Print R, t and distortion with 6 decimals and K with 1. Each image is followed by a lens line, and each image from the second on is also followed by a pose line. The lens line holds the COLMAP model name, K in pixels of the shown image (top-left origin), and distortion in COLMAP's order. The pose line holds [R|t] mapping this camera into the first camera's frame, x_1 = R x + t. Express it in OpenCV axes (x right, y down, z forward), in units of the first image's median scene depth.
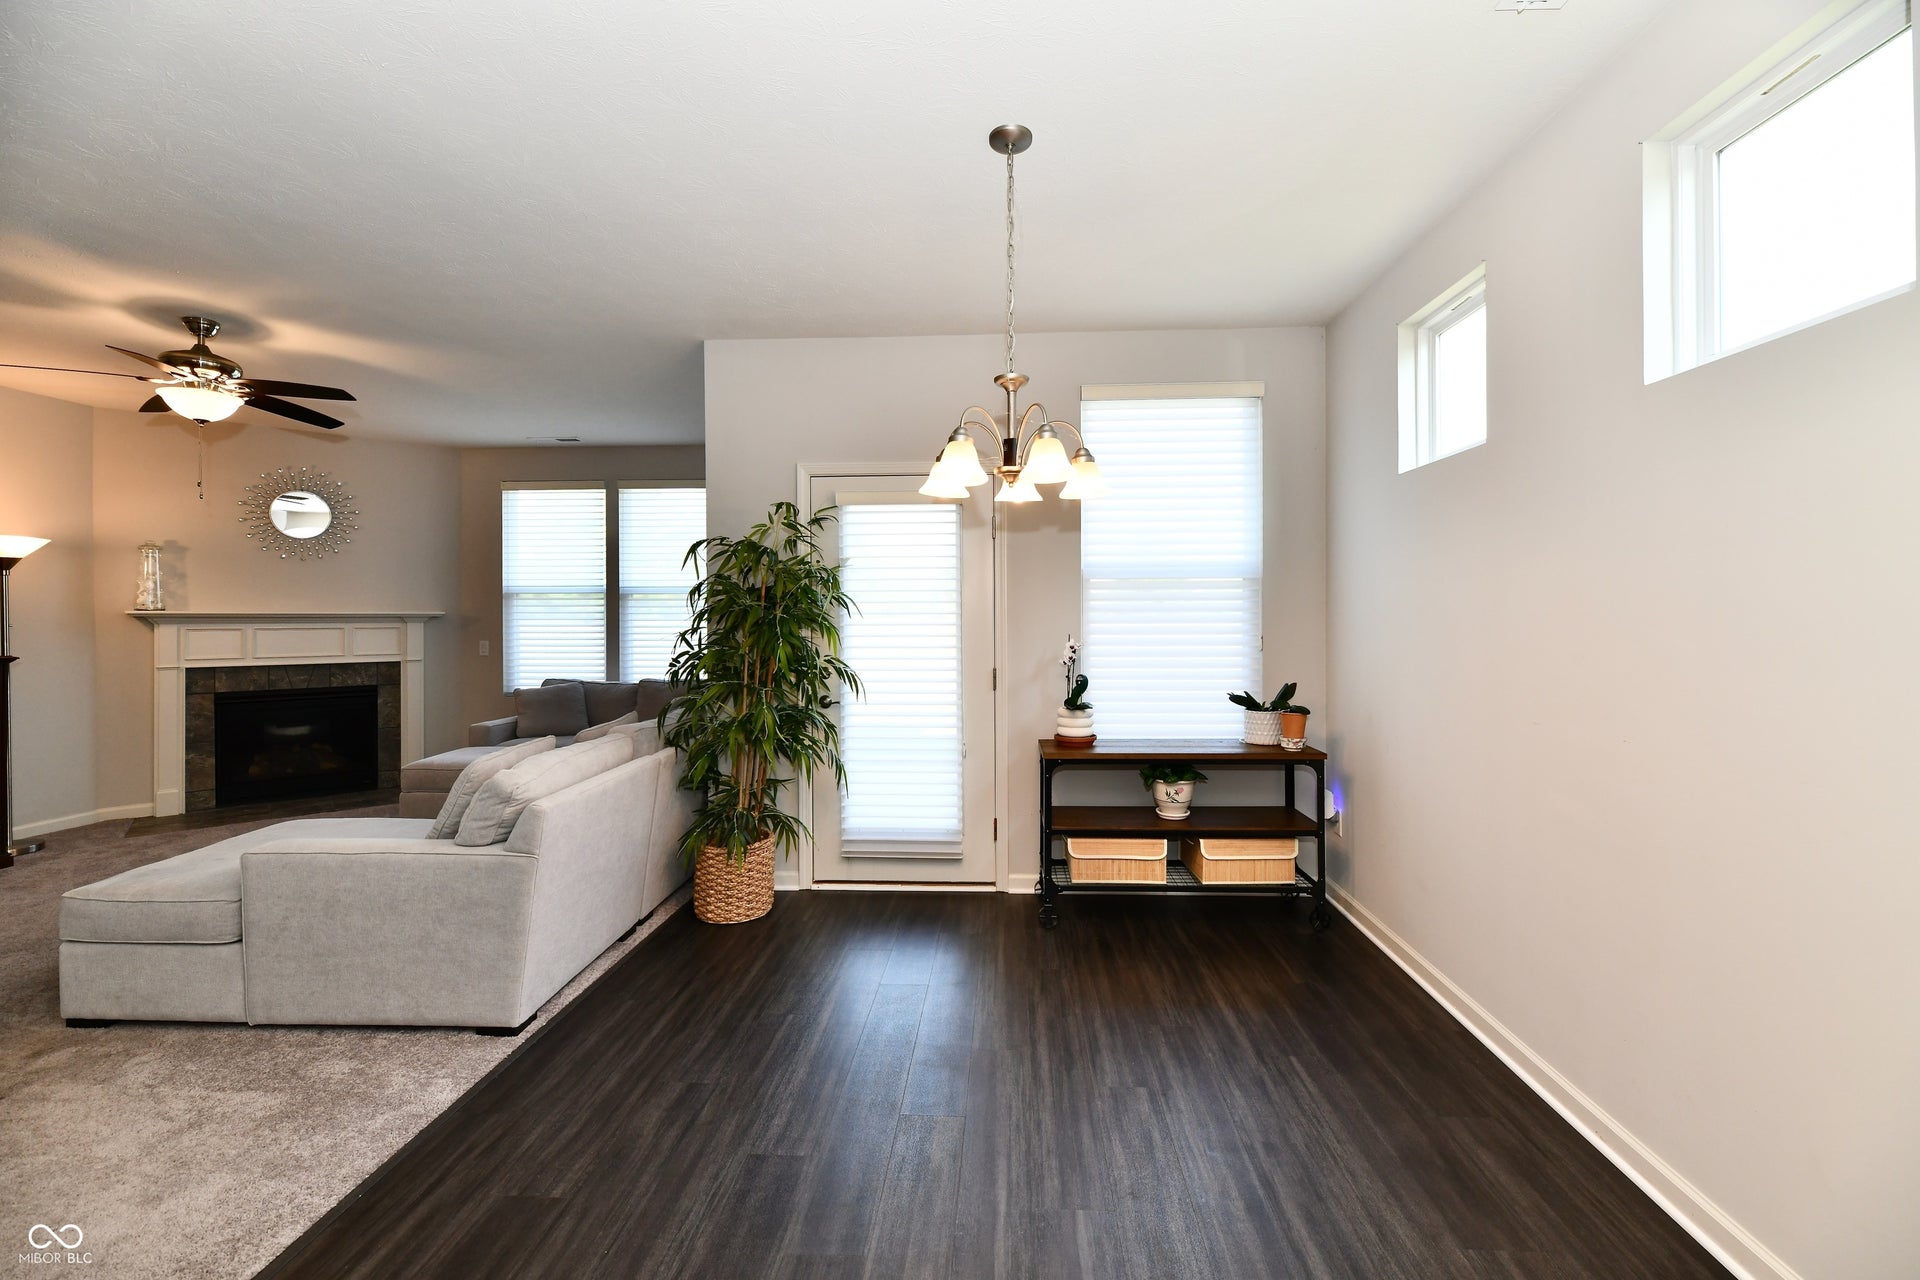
lens RADIAL K [[785.8, 0, 972.4], [0, 785.8, 617.1], [0, 0, 1]] dist [-0.001951, -0.002604]
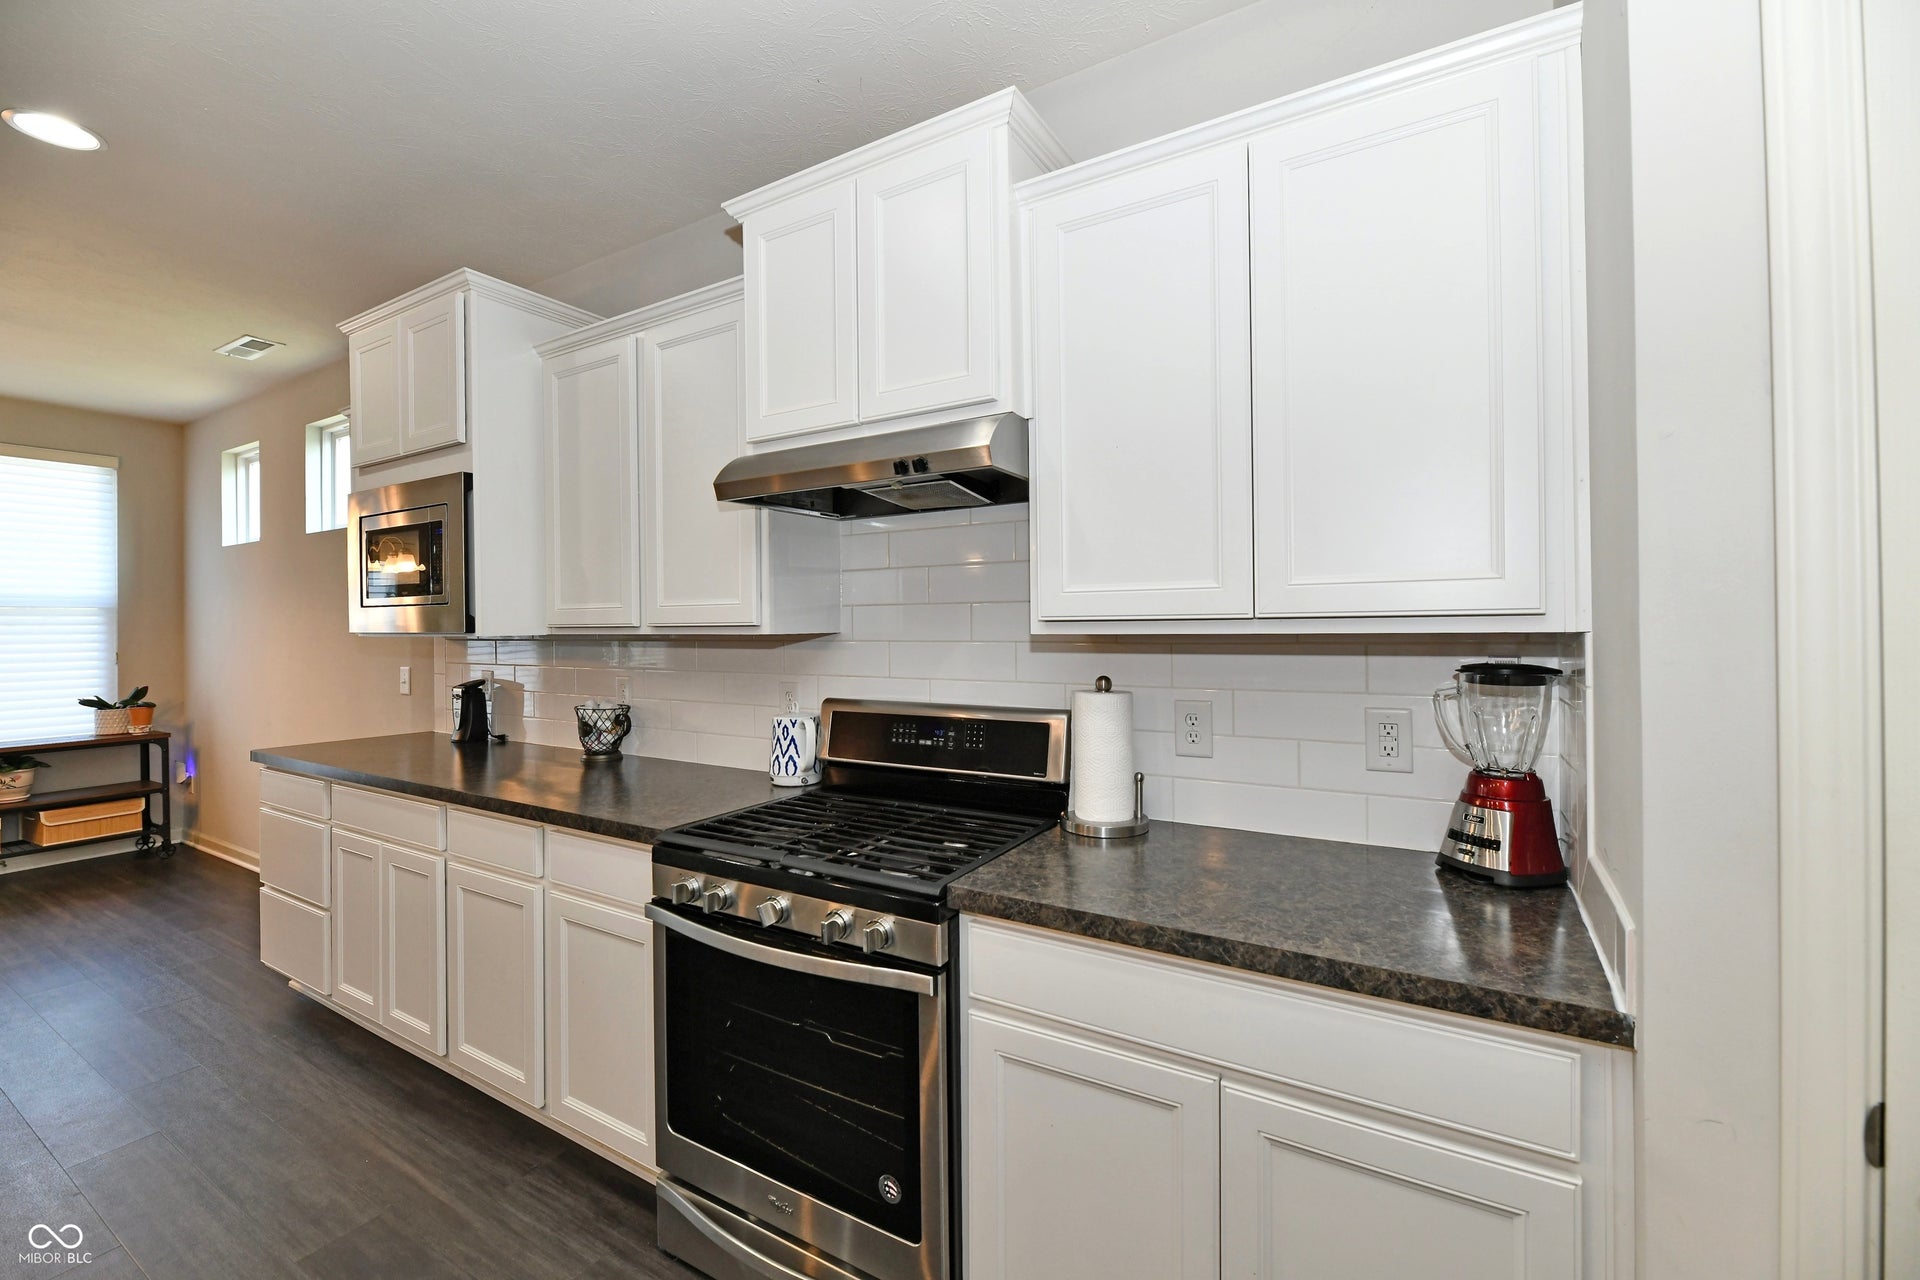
lens RADIAL K [[779.7, 0, 972.8], [0, 779.7, 624.5], [0, 0, 1]] dist [-0.008433, -0.000693]
pose [[0.454625, 0.001866, 0.890681, -0.123769], [0.009662, 0.999929, -0.007027, -0.000291], [-0.890630, 0.011800, 0.454575, -0.848068]]
